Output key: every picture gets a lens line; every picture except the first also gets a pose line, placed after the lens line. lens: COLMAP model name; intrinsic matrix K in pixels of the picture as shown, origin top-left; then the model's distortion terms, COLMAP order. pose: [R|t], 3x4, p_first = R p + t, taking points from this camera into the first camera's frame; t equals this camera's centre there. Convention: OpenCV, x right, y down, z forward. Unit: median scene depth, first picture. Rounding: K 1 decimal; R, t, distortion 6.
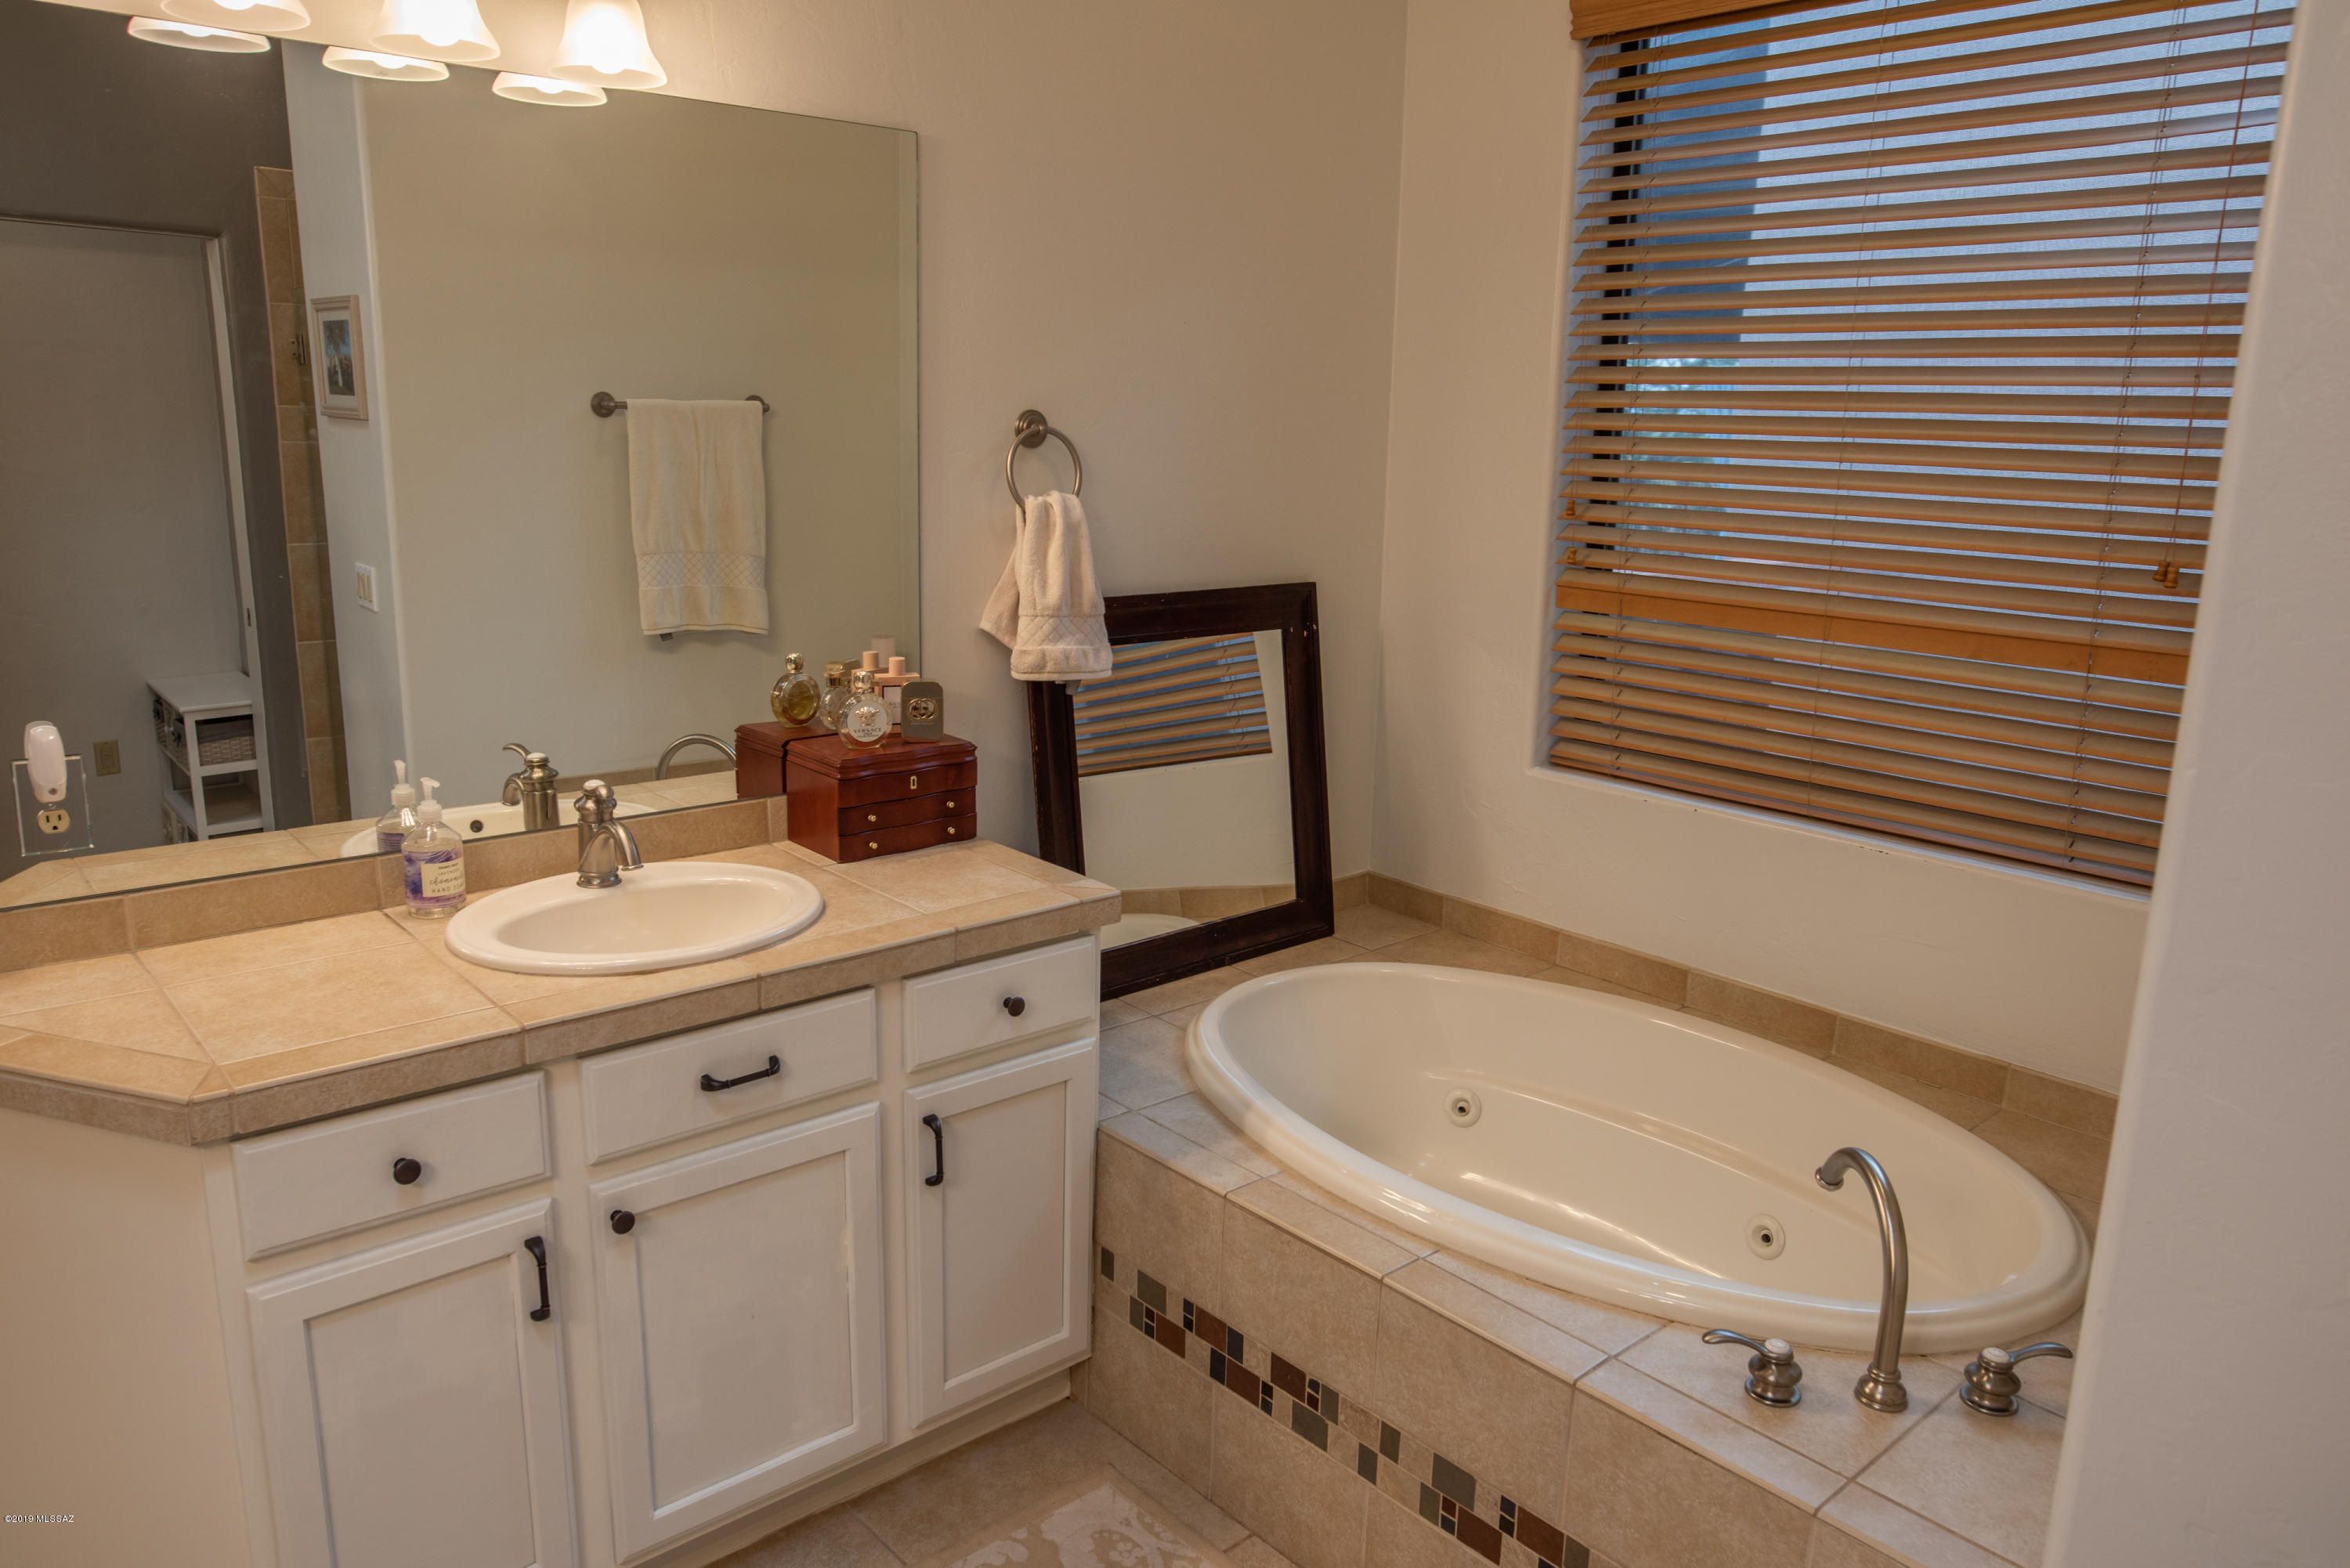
lens RADIAL K [[1610.5, 0, 1173.1], [0, 1610.5, 784.7], [0, 0, 1]] dist [-0.043710, 0.032893]
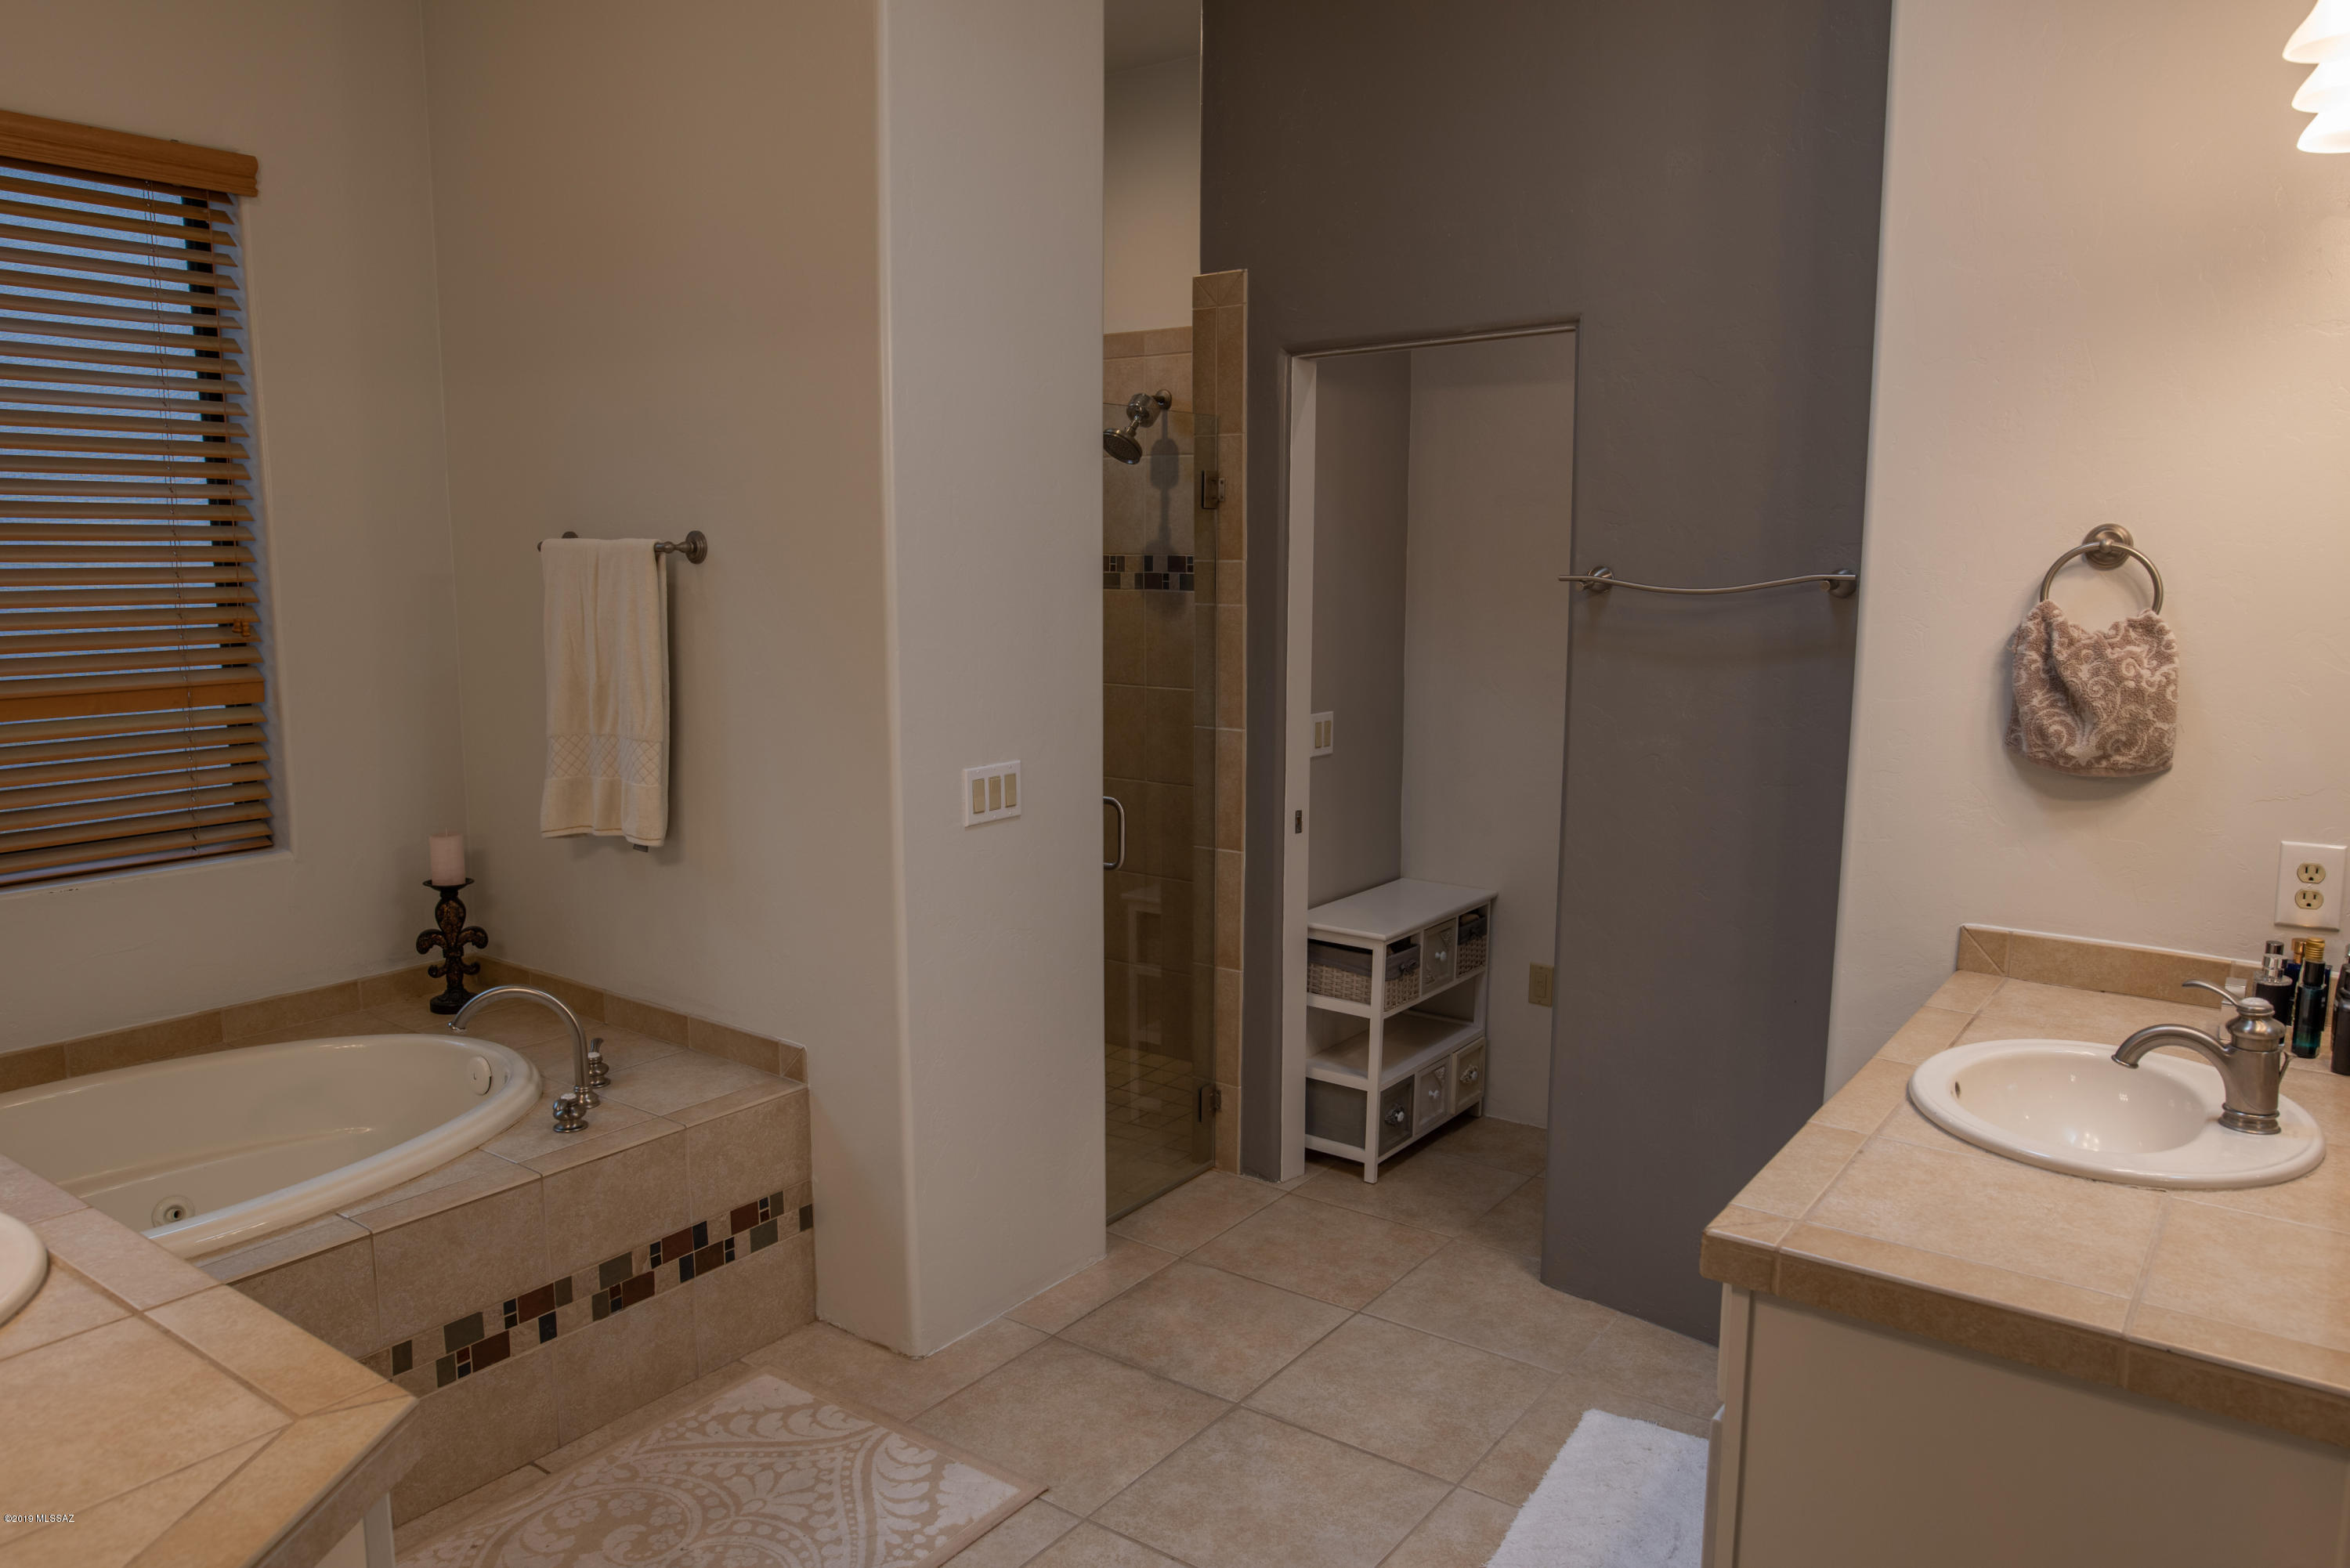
lens RADIAL K [[1610.5, 0, 1173.3], [0, 1610.5, 782.4], [0, 0, 1]] dist [-0.043710, 0.032893]
pose [[-0.216417, -0.165771, 0.962124, -1.069138], [0.211096, 0.954222, 0.211893, -0.139139], [-0.953206, 0.248958, -0.171517, 0.527664]]
